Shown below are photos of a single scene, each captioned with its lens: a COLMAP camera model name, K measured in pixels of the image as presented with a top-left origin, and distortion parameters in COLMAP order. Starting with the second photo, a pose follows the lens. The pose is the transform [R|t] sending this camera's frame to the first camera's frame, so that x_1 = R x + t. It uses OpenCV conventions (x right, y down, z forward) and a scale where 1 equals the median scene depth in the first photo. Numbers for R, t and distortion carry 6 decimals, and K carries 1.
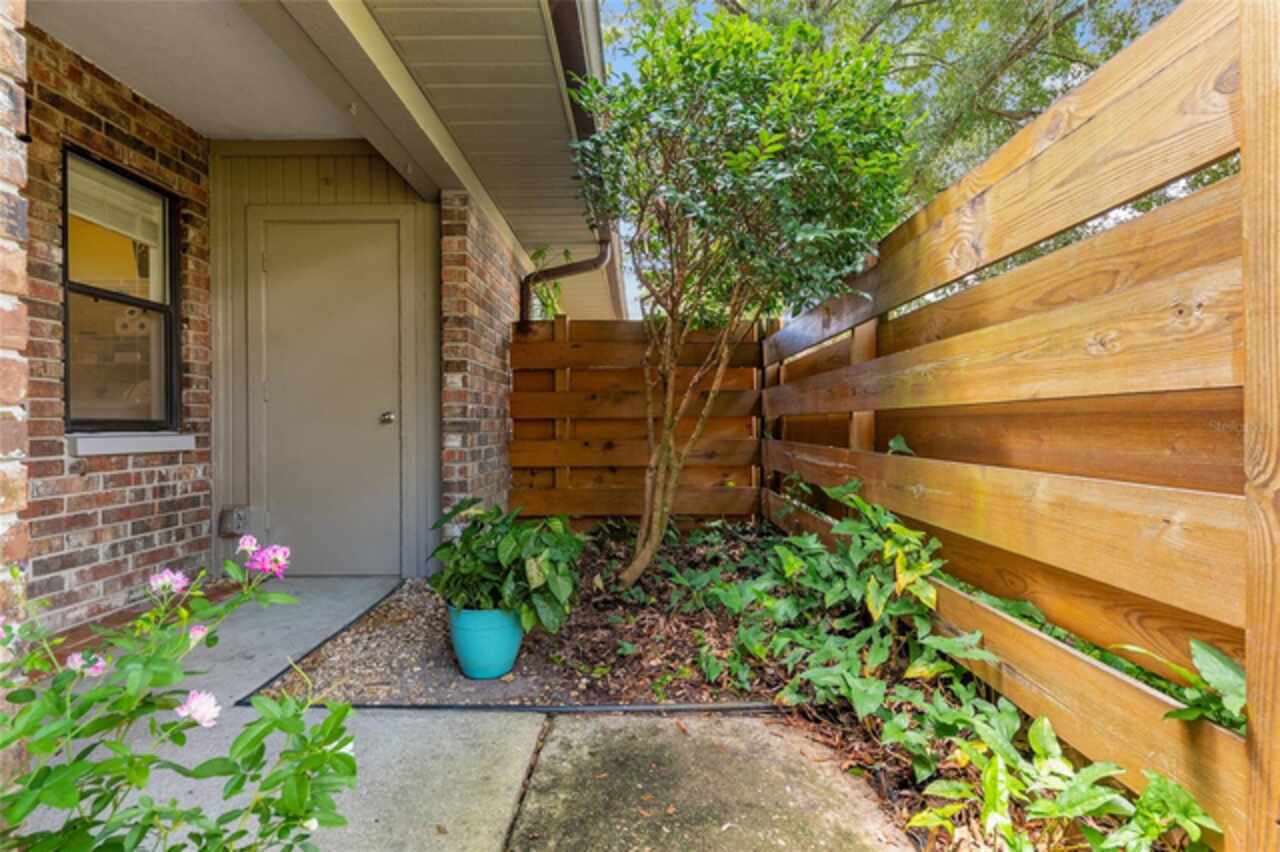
lens RADIAL K [[583.0, 0, 642.2], [0, 583.0, 423.0], [0, 0, 1]] dist [-0.000154, -0.000795]
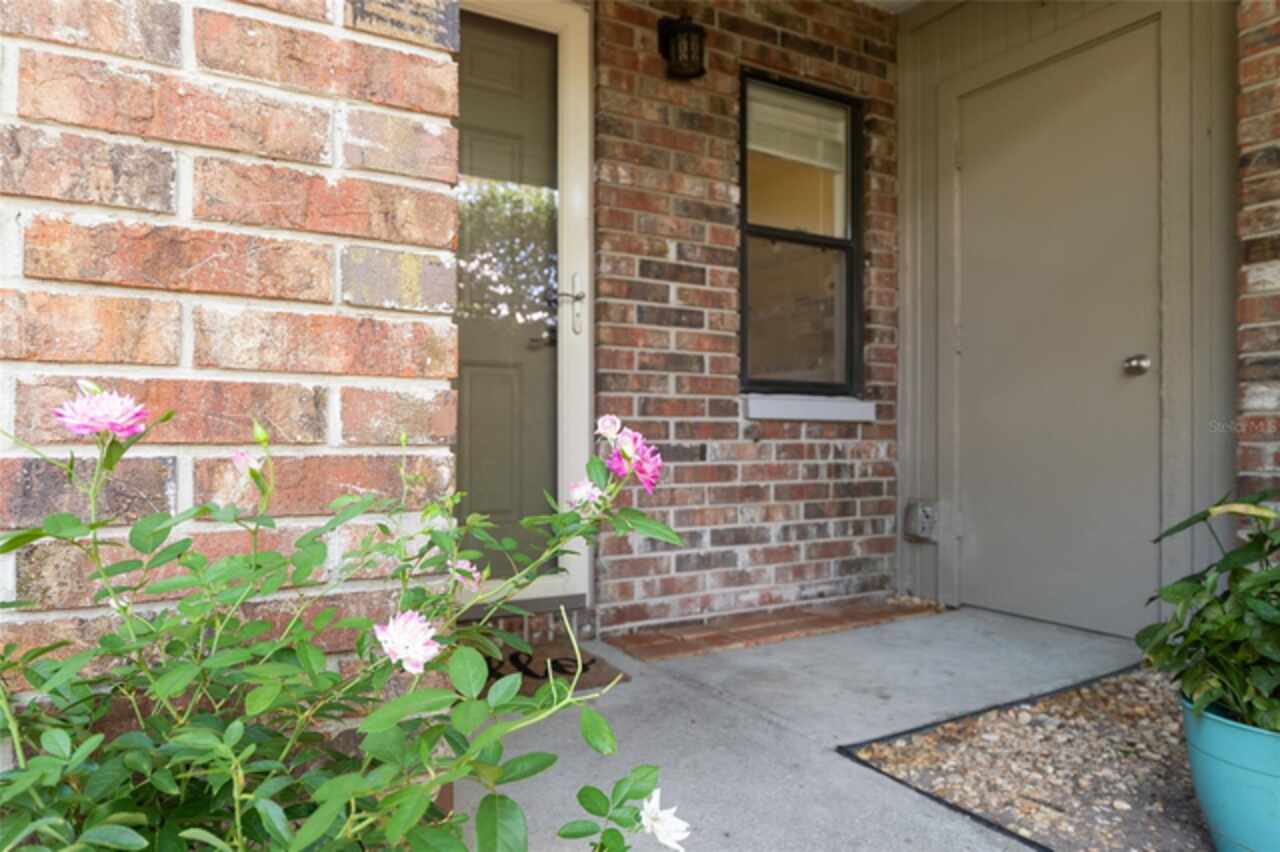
lens RADIAL K [[825.6, 0, 645.6], [0, 825.6, 439.7], [0, 0, 1]] dist [-0.000963, -0.001383]
pose [[0.502693, 0.003479, -0.864458, 0.027135], [-0.001348, 0.999994, 0.003241, 0.076673], [0.864464, -0.000464, 0.502695, 0.213655]]
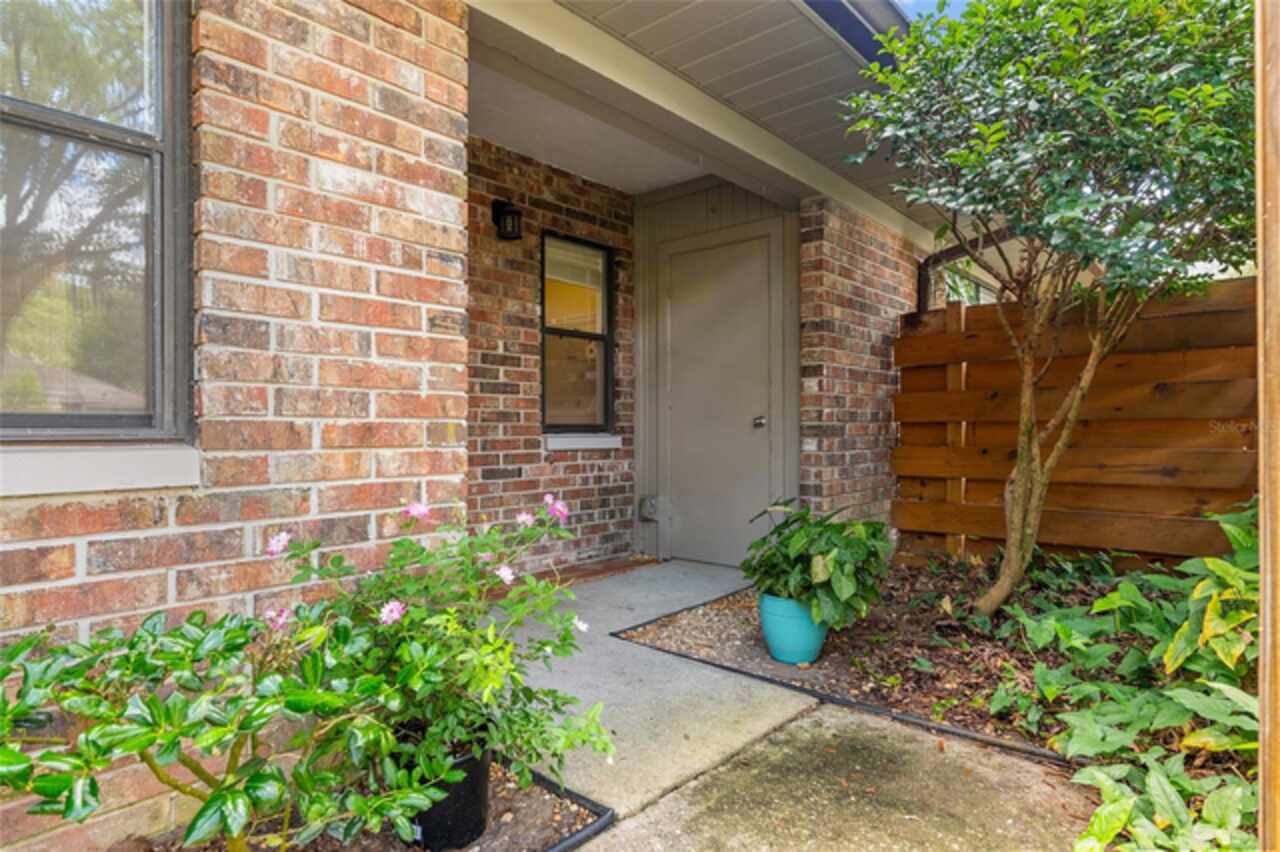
lens RADIAL K [[714.7, 0, 655.6], [0, 714.7, 422.6], [0, 0, 1]] dist [-0.000649, 0.000092]
pose [[0.760099, -0.002478, -0.649802, 0.324585], [-0.000316, 0.999991, -0.004184, -0.002622], [0.649807, 0.003386, 0.760092, -0.136885]]
